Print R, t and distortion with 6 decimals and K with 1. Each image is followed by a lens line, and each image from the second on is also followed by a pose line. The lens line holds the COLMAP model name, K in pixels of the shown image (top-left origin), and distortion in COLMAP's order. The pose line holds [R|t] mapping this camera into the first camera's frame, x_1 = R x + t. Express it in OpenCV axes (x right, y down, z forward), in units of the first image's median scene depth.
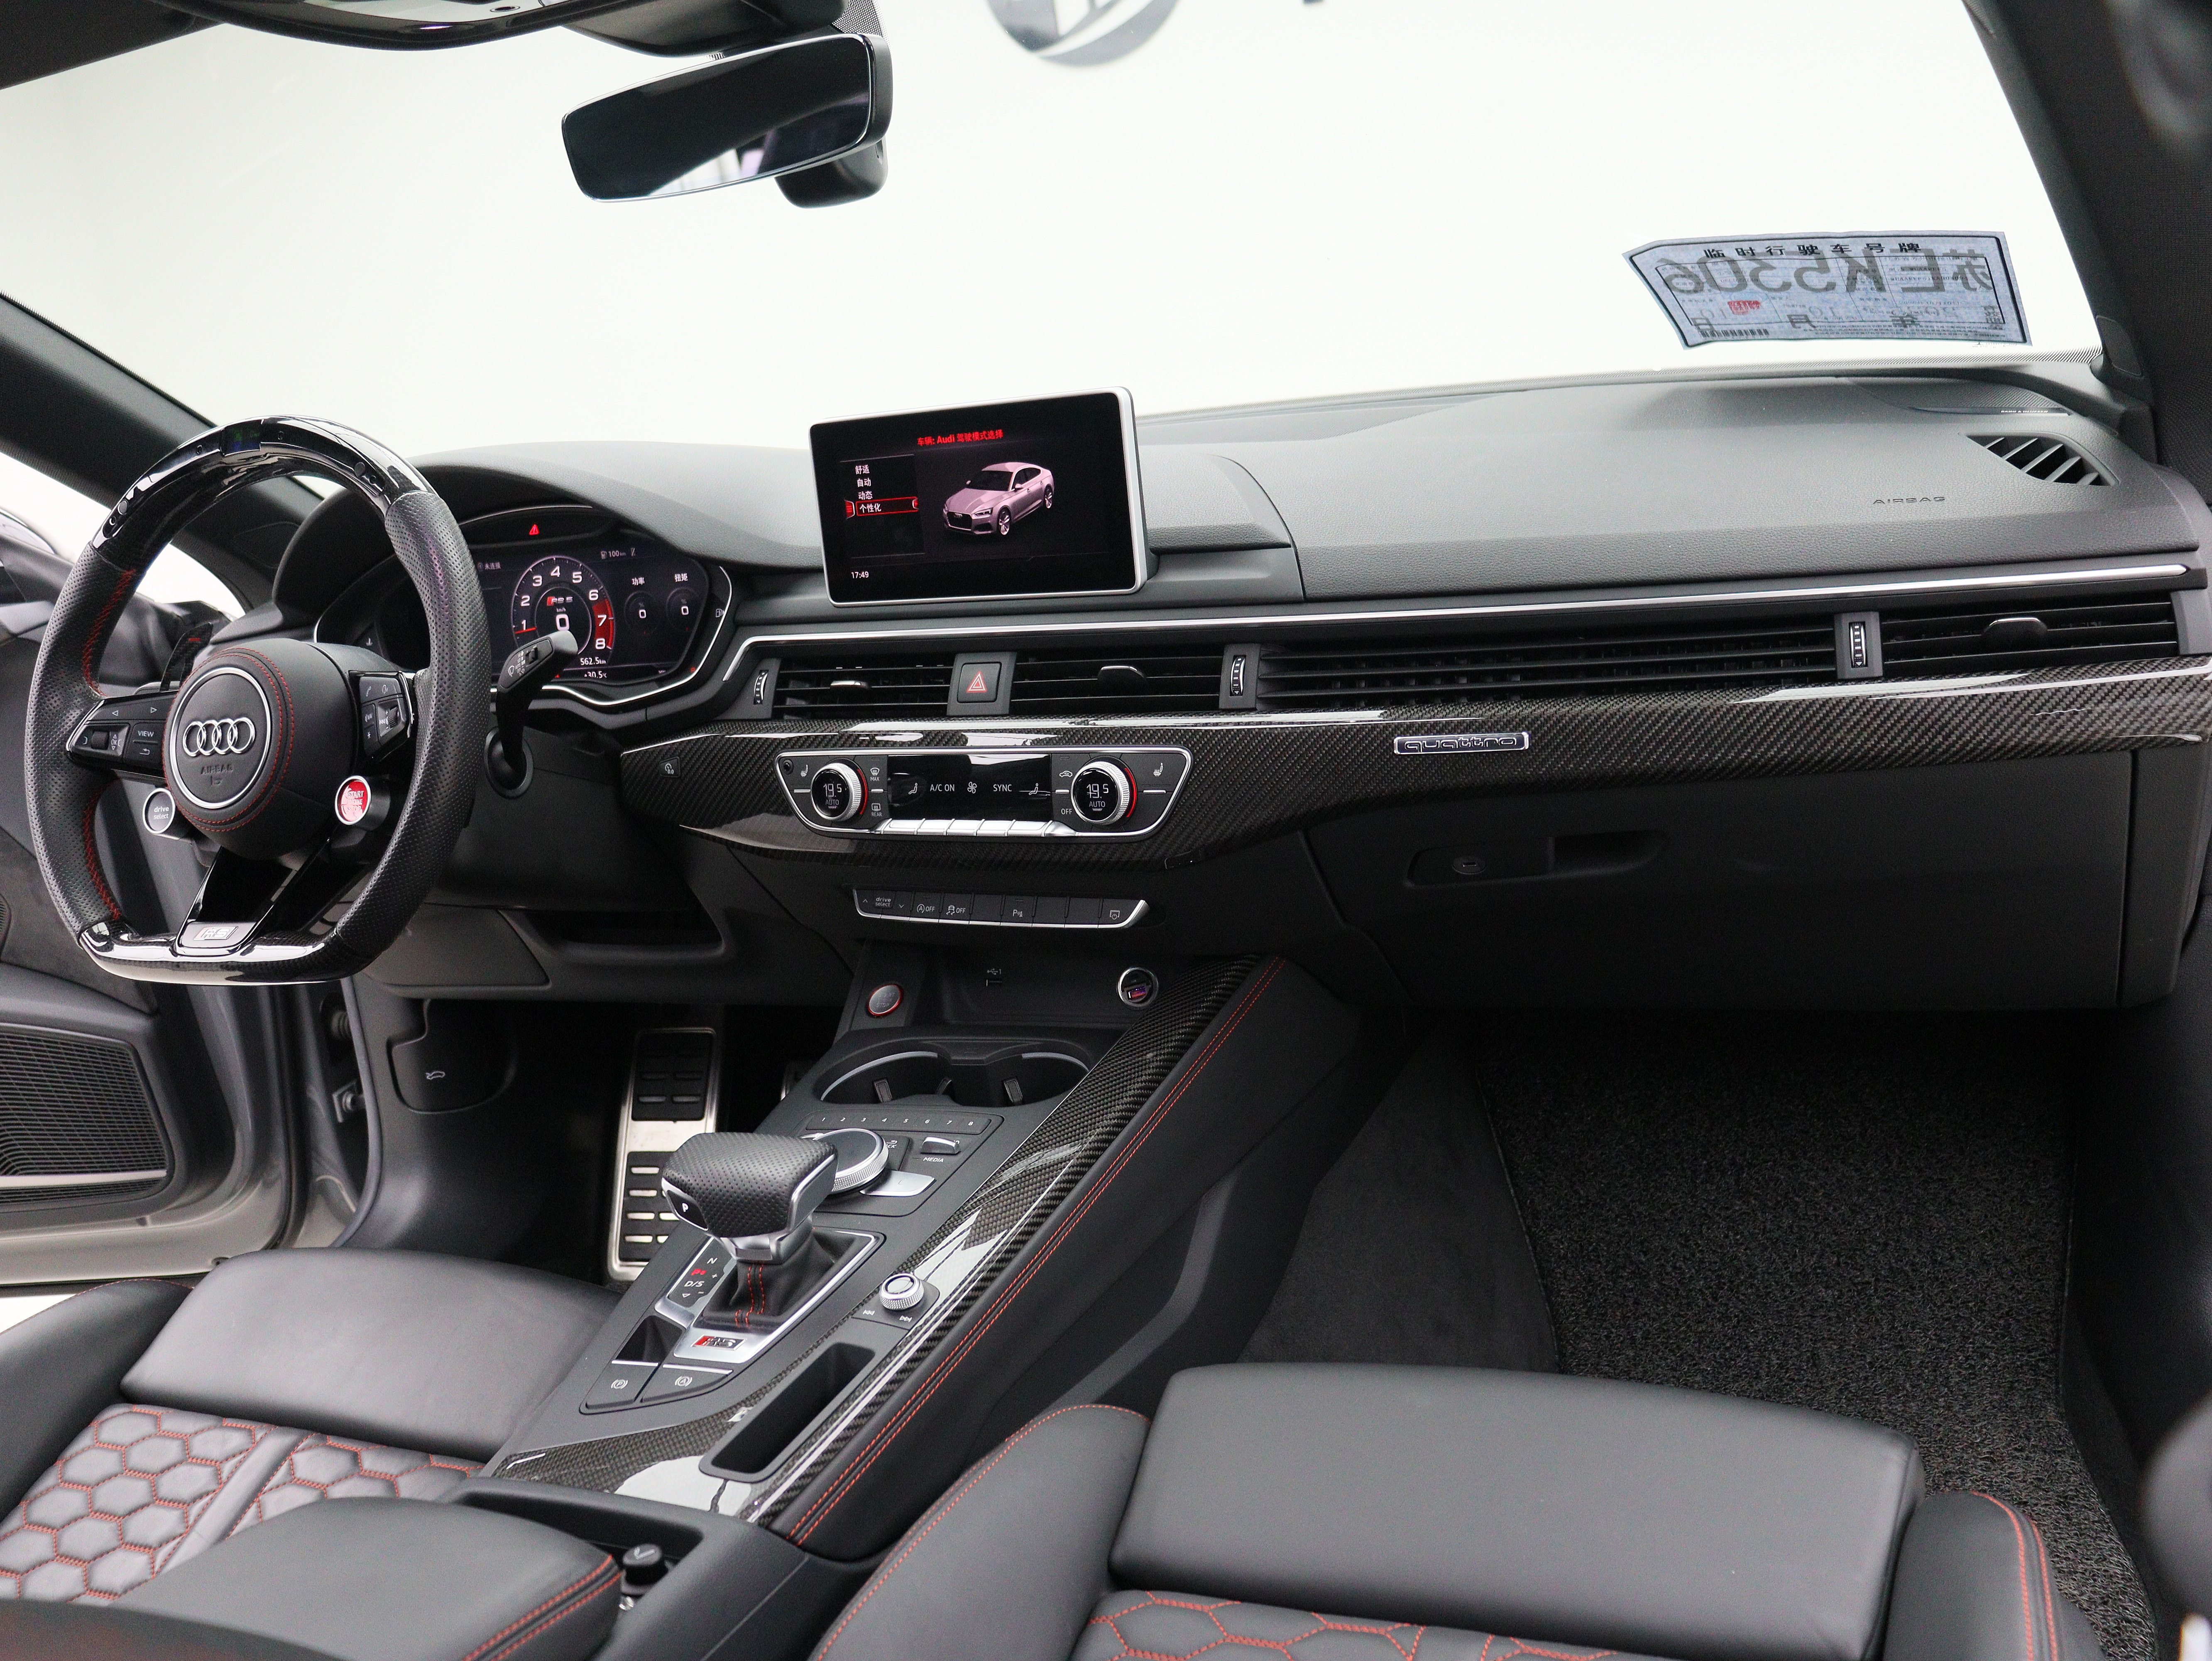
lens RADIAL K [[2095.3, 0, 1114.1], [0, 2095.3, 832.4], [0, 0, 1]] dist [-0.146306, 0.000000]
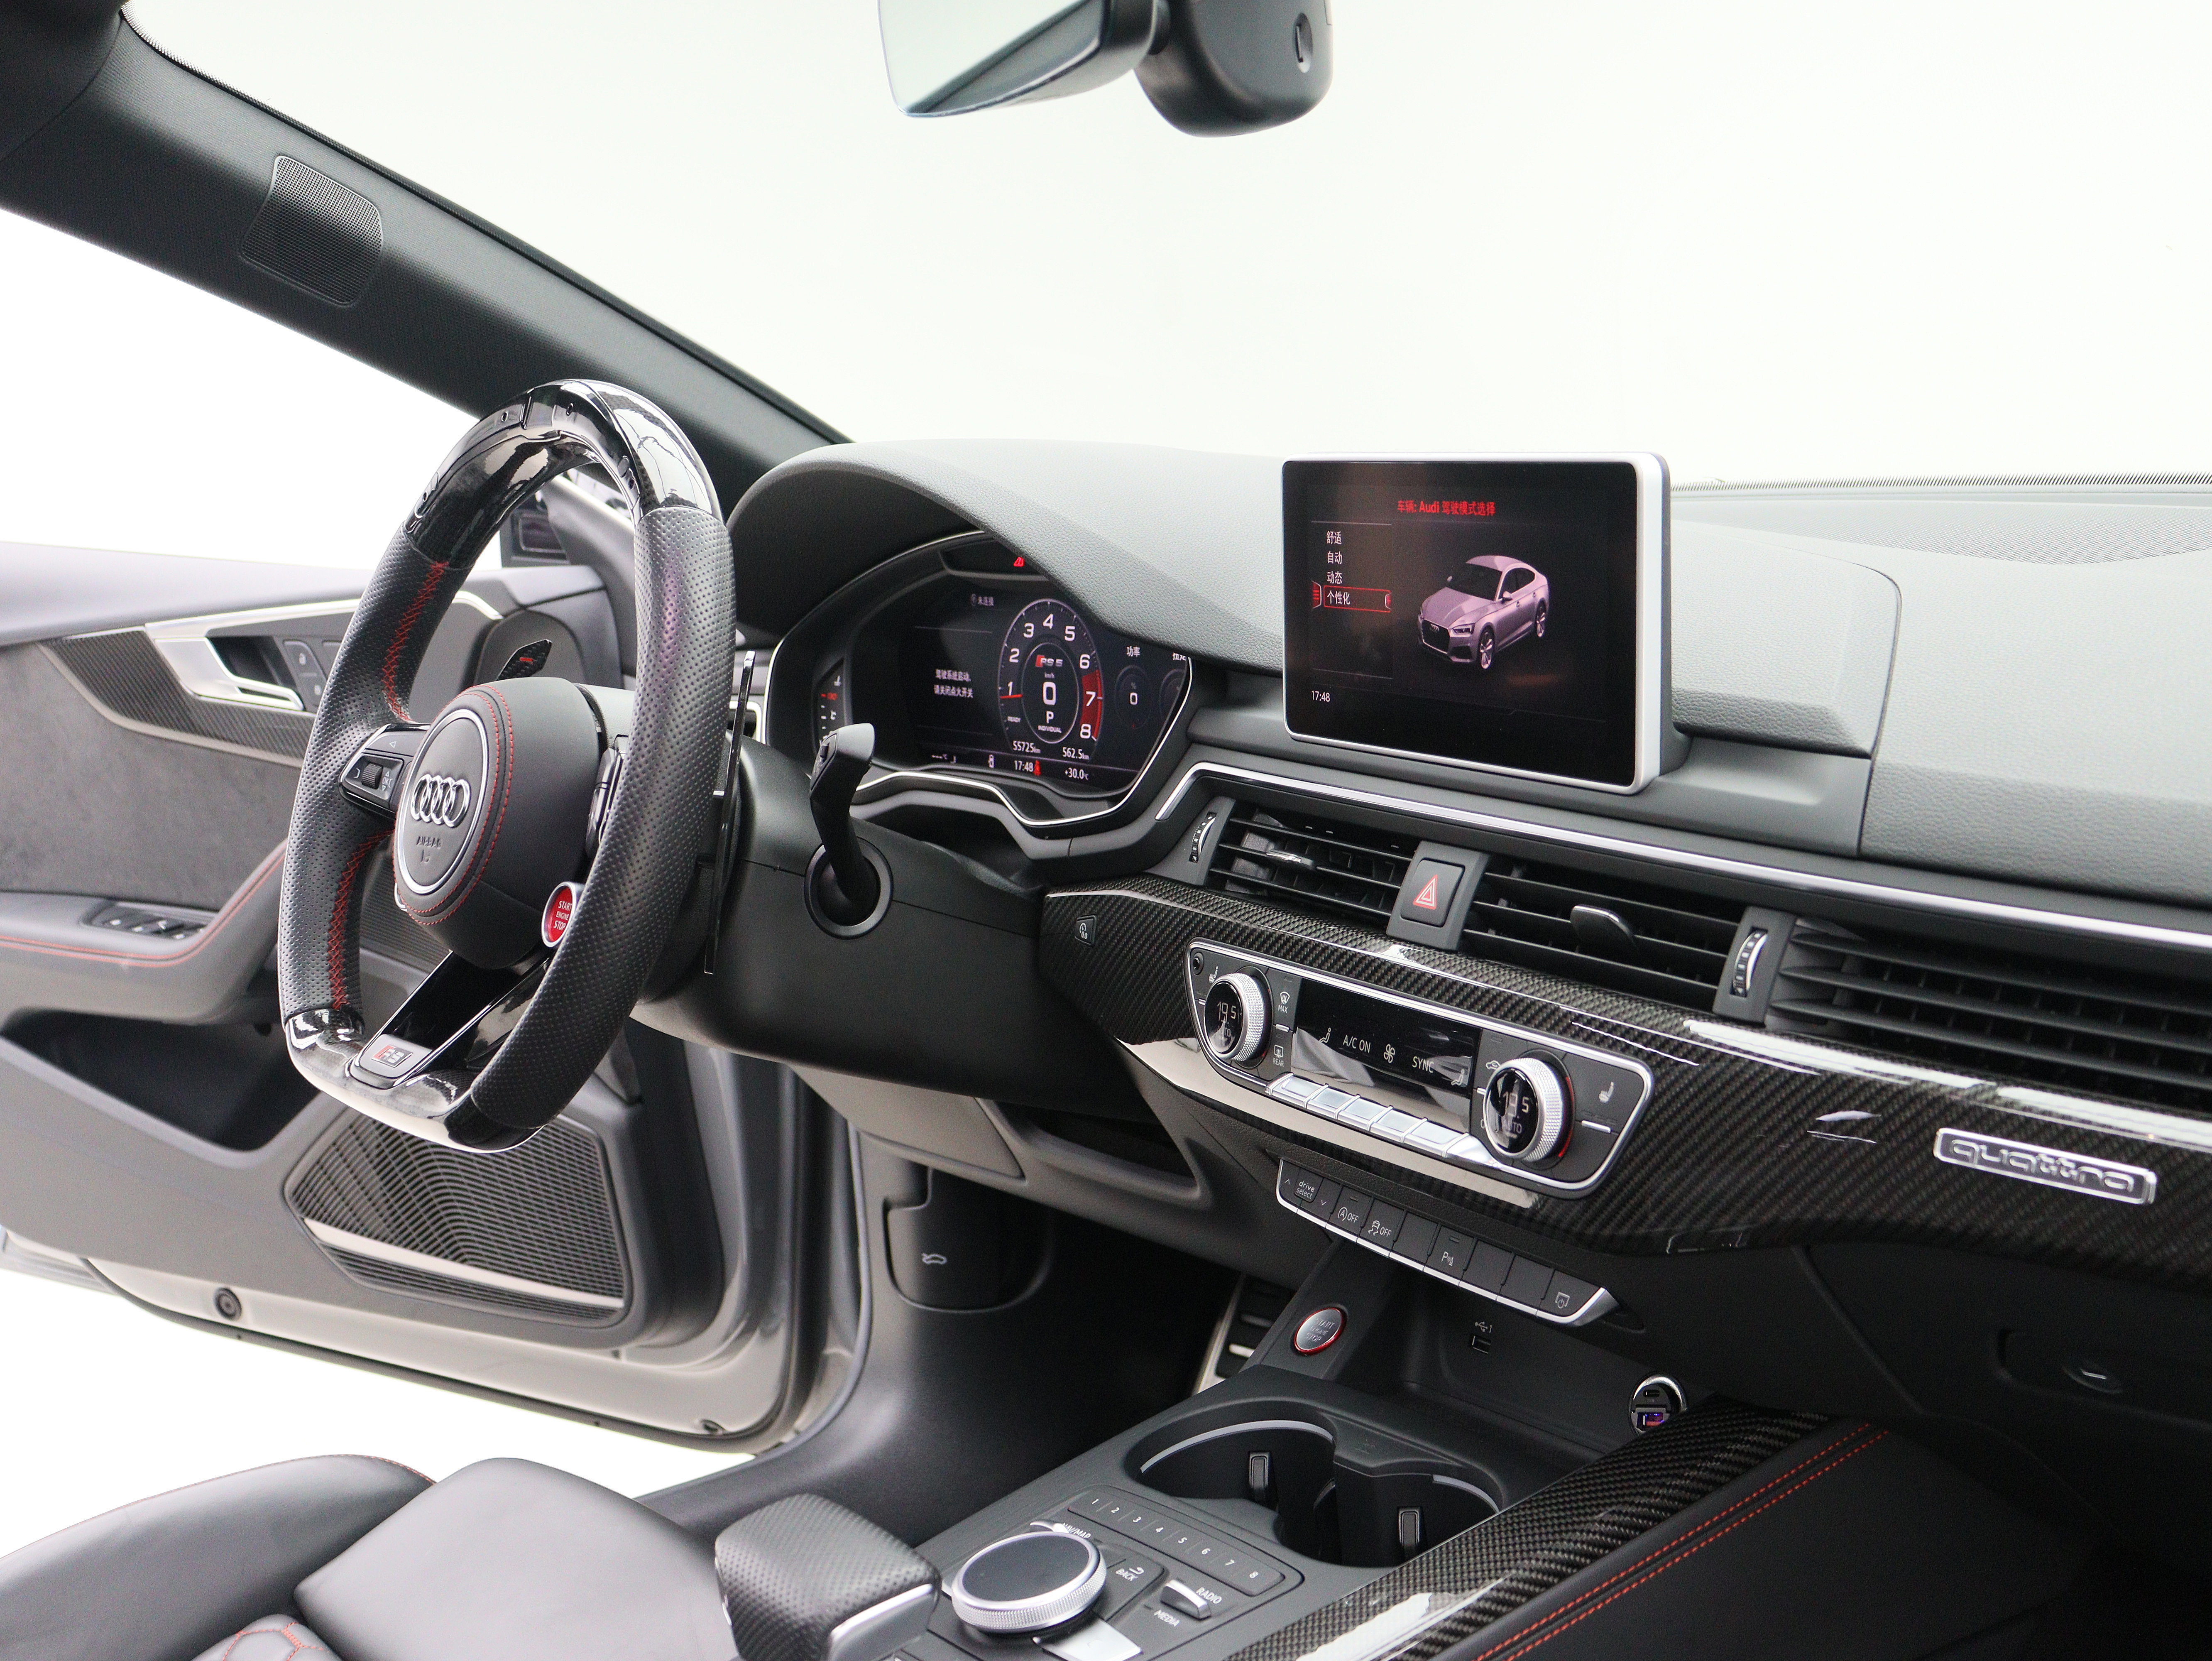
lens RADIAL K [[2744.4, 0, 1104.4], [0, 2744.4, 849.3], [0, 0, 1]] dist [-0.073632, 0.000000]
pose [[0.863848, 0.153767, -0.479711, 0.241735], [-0.161153, 0.986586, 0.026042, -0.088132], [0.477280, 0.054810, 0.877040, 0.216448]]
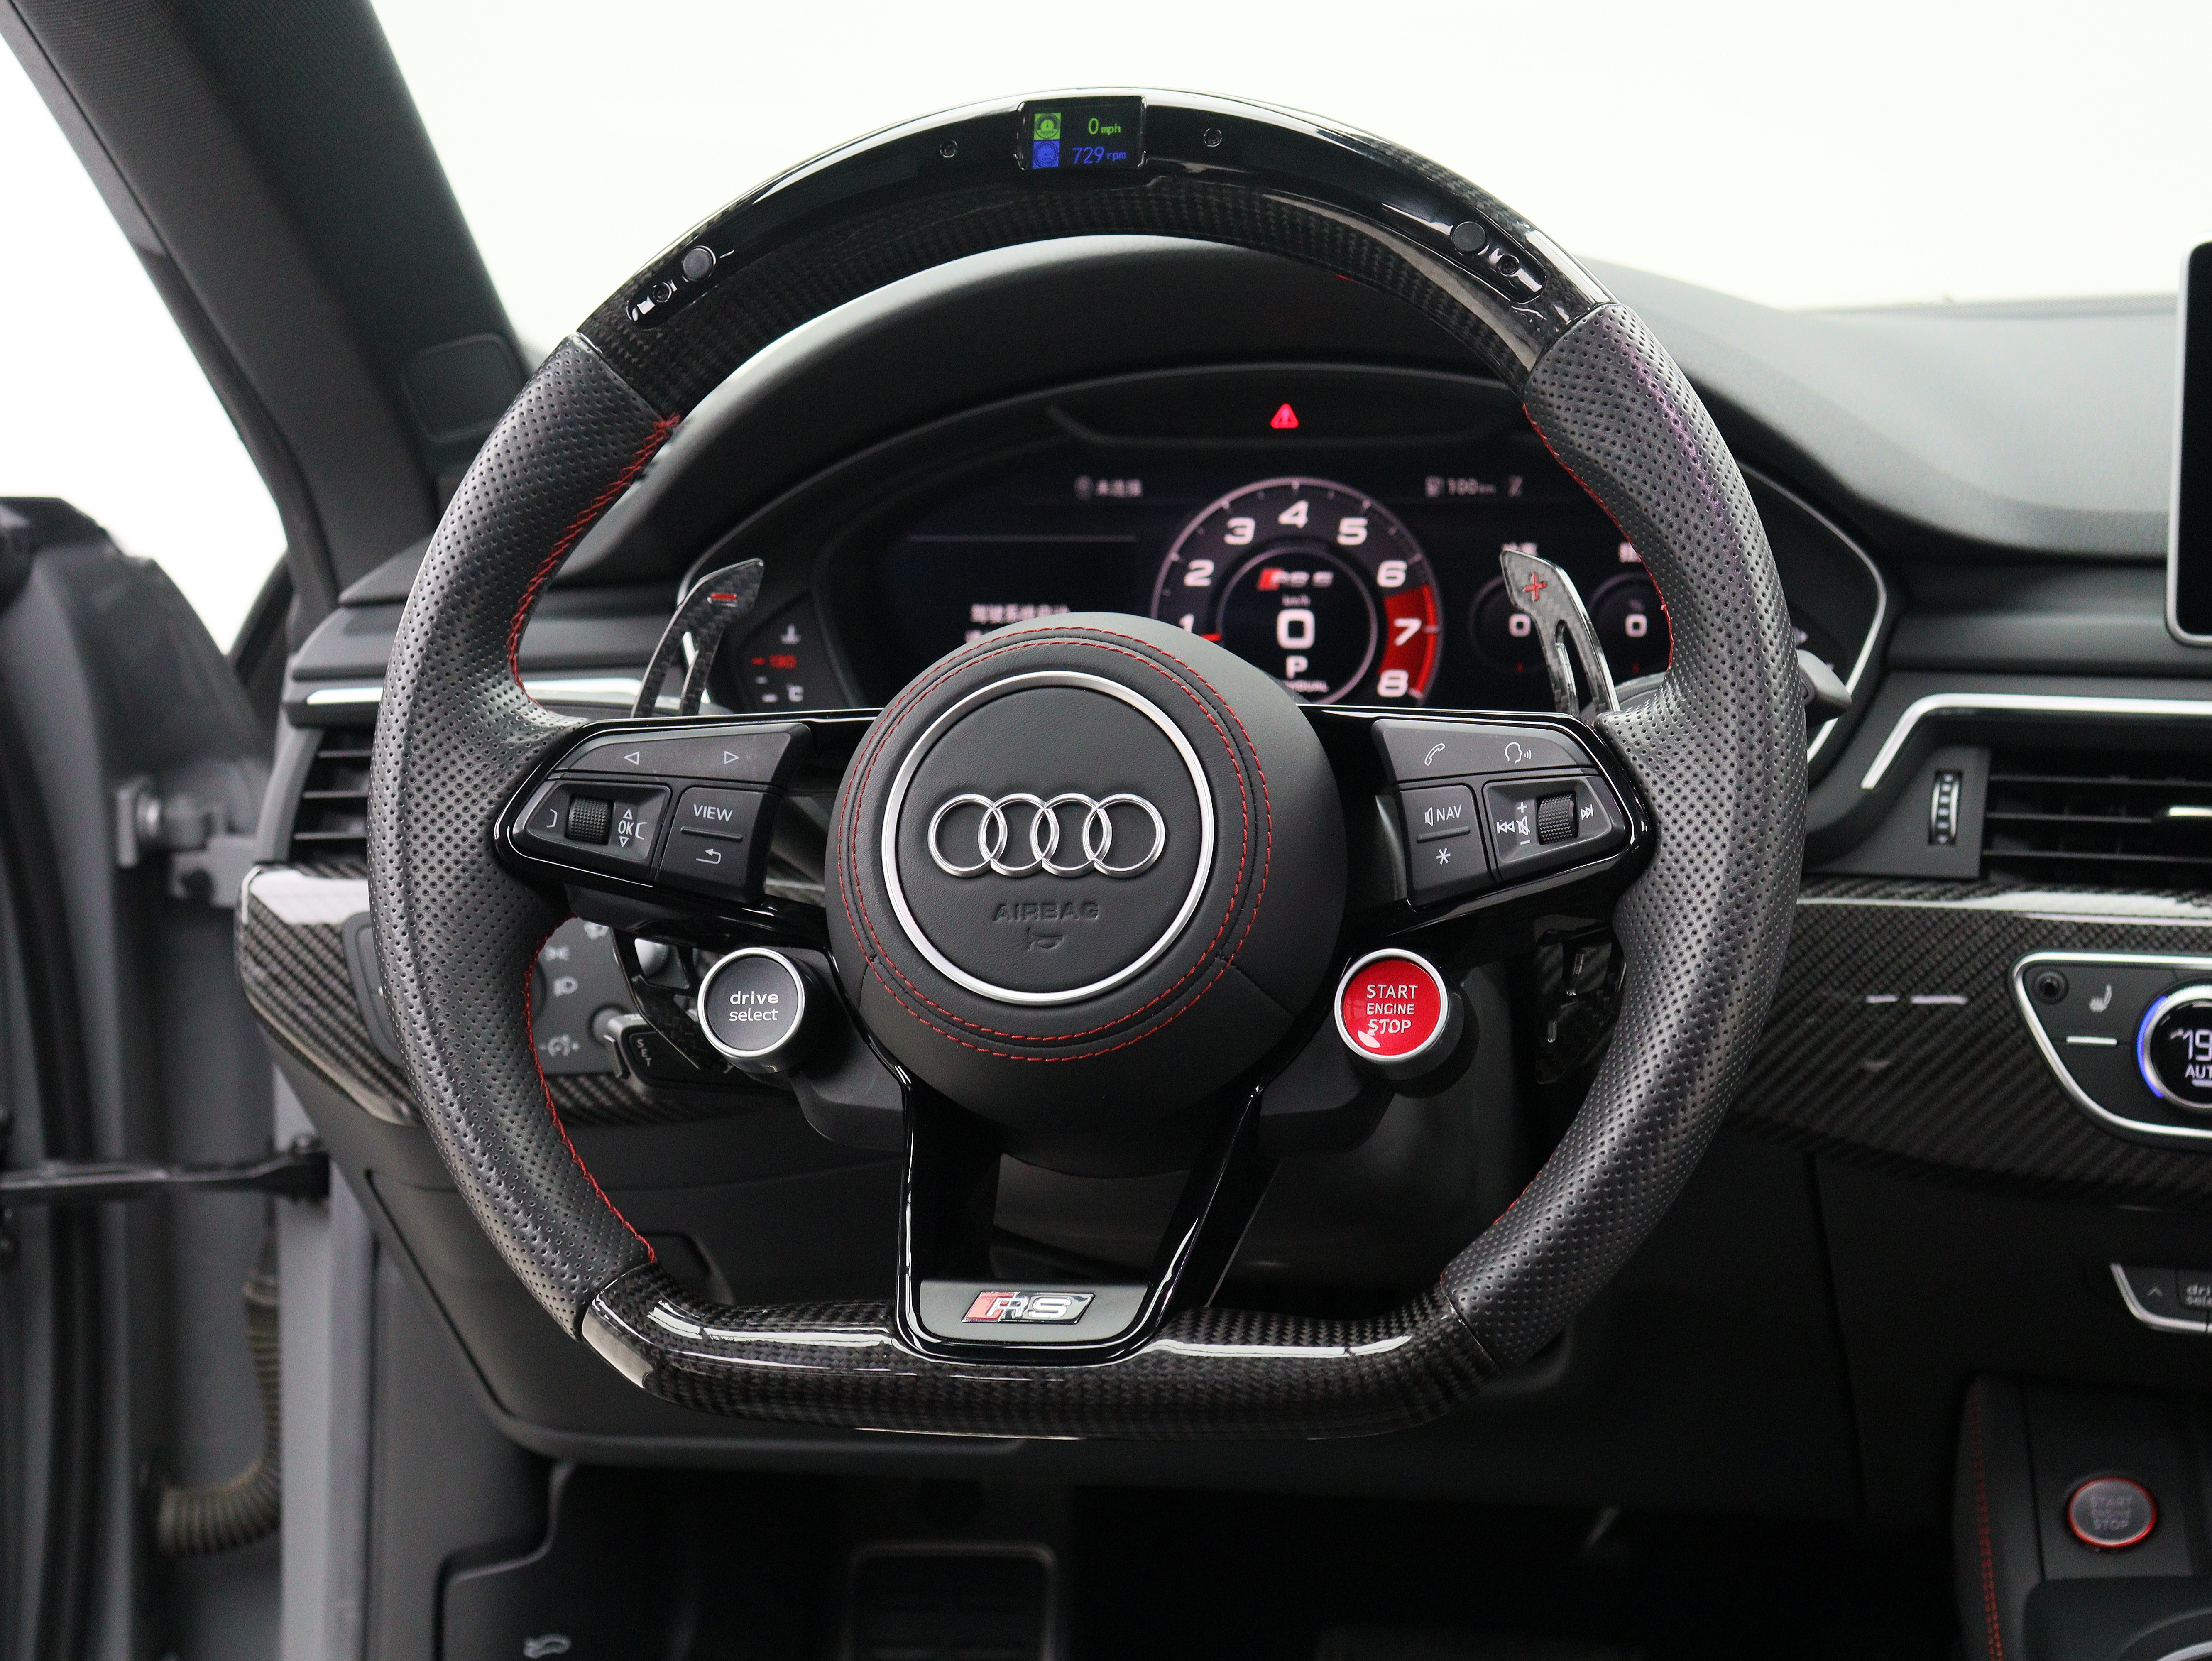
lens RADIAL K [[4261.1, 0, 1112.3], [0, 4261.1, 848.9], [0, 0, 1]] dist [0.122667, 0.000000]
pose [[0.980692, 0.064686, 0.184550, -0.545420], [-0.051494, 0.995823, -0.075403, 0.019762], [-0.188657, 0.064444, 0.979926, 0.127014]]
